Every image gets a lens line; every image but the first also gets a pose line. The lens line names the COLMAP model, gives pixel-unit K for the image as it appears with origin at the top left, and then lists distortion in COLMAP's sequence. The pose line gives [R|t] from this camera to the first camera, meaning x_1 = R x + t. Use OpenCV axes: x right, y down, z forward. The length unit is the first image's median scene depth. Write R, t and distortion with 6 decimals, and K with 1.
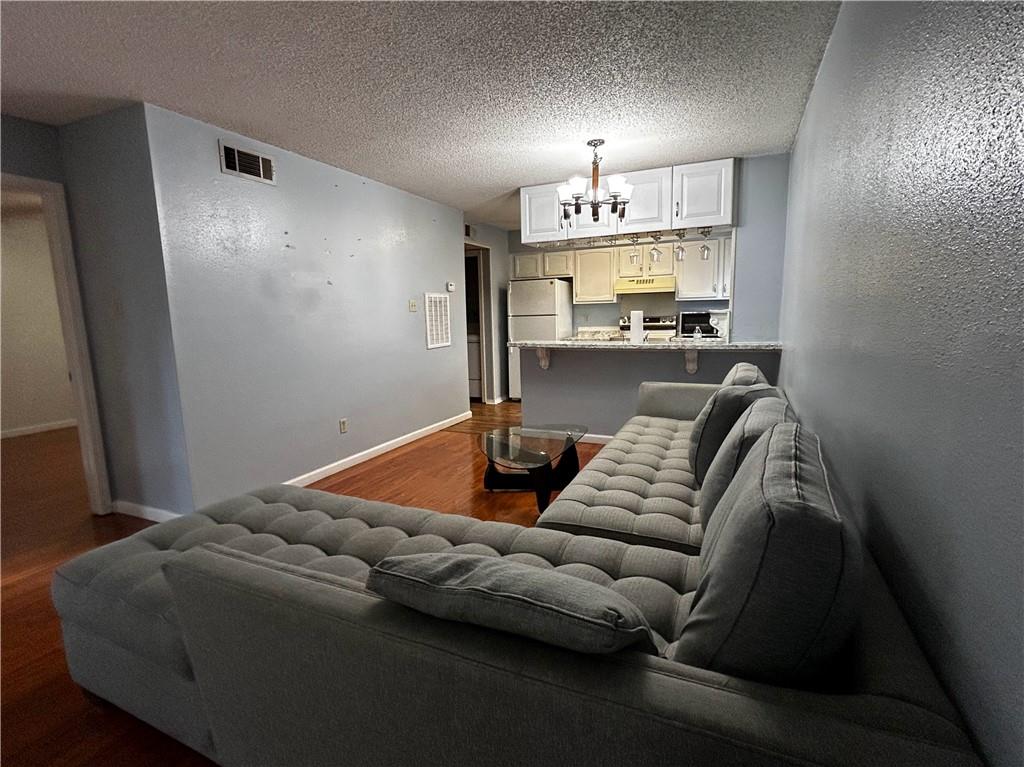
lens RADIAL K [[493.6, 0, 510.3], [0, 493.6, 383.8], [0, 0, 1]] dist [0.000020, 0.000114]
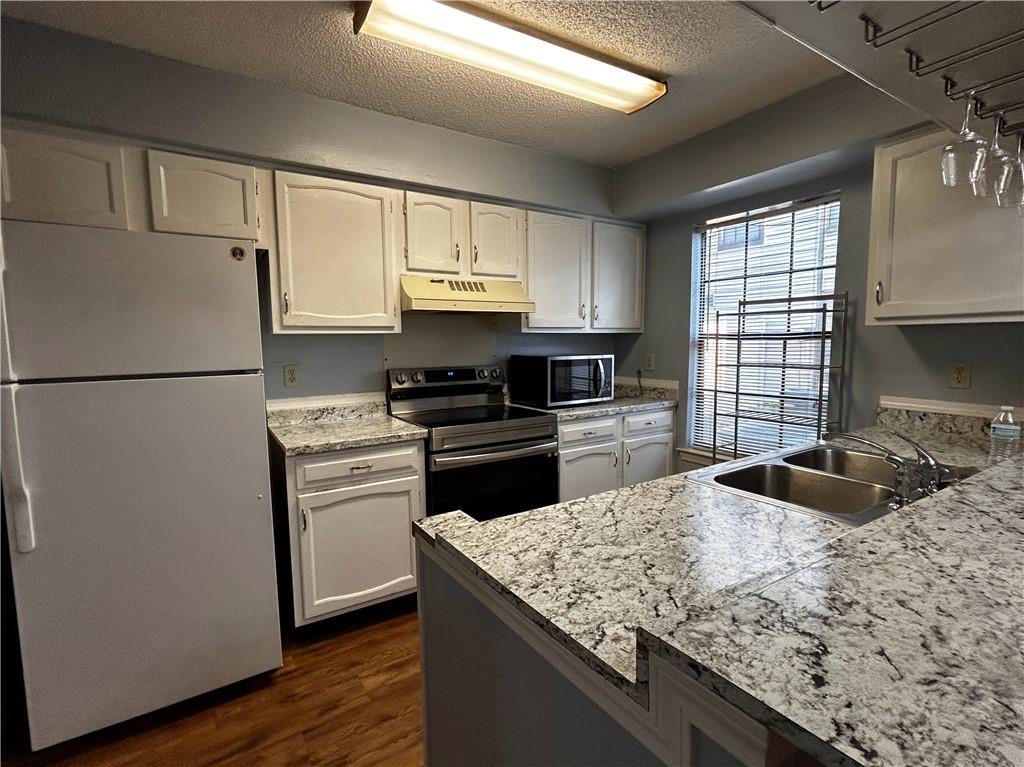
lens RADIAL K [[493.6, 0, 513.5], [0, 493.6, 384.2], [0, 0, 1]] dist [0.000020, 0.000114]
pose [[0.534459, -0.053727, 0.843485, -0.068737], [0.121931, 0.992439, -0.014045, -0.113394], [-0.836353, 0.110353, 0.536969, 0.752861]]
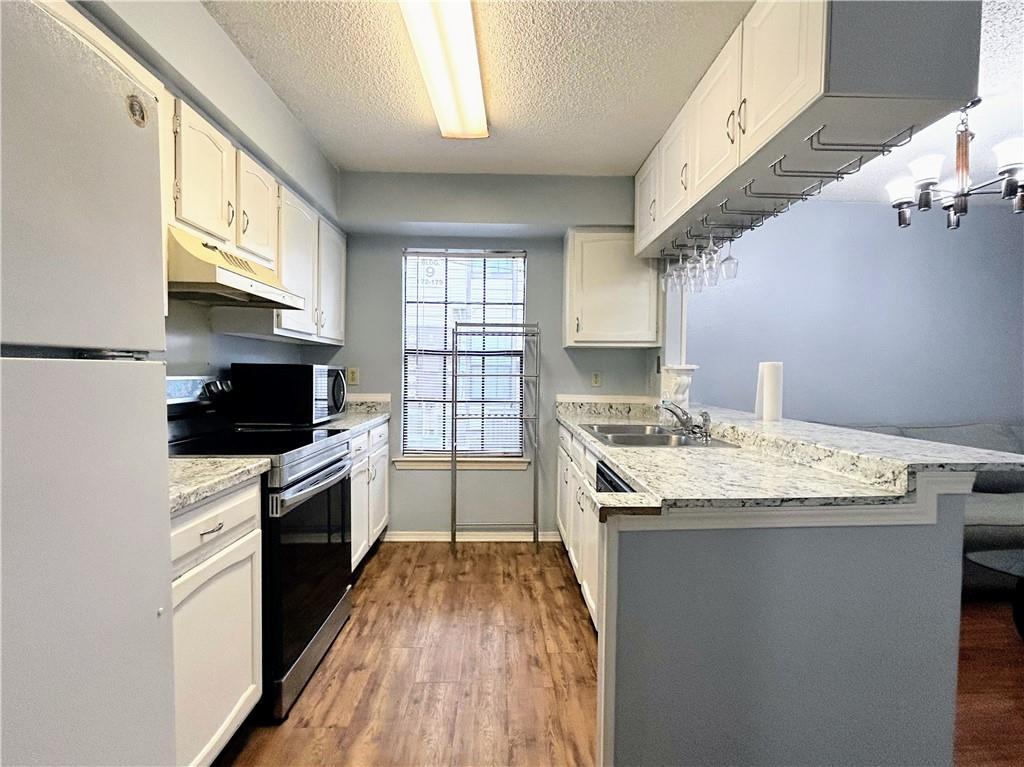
lens RADIAL K [[493.6, 0, 518.8], [0, 493.6, 383.9], [0, 0, 1]] dist [0.000020, 0.000114]
pose [[-0.454992, 0.002461, 0.890492, -0.080909], [0.136249, 0.988414, 0.066884, -0.129938], [-0.880010, 0.151760, -0.450056, 1.001693]]
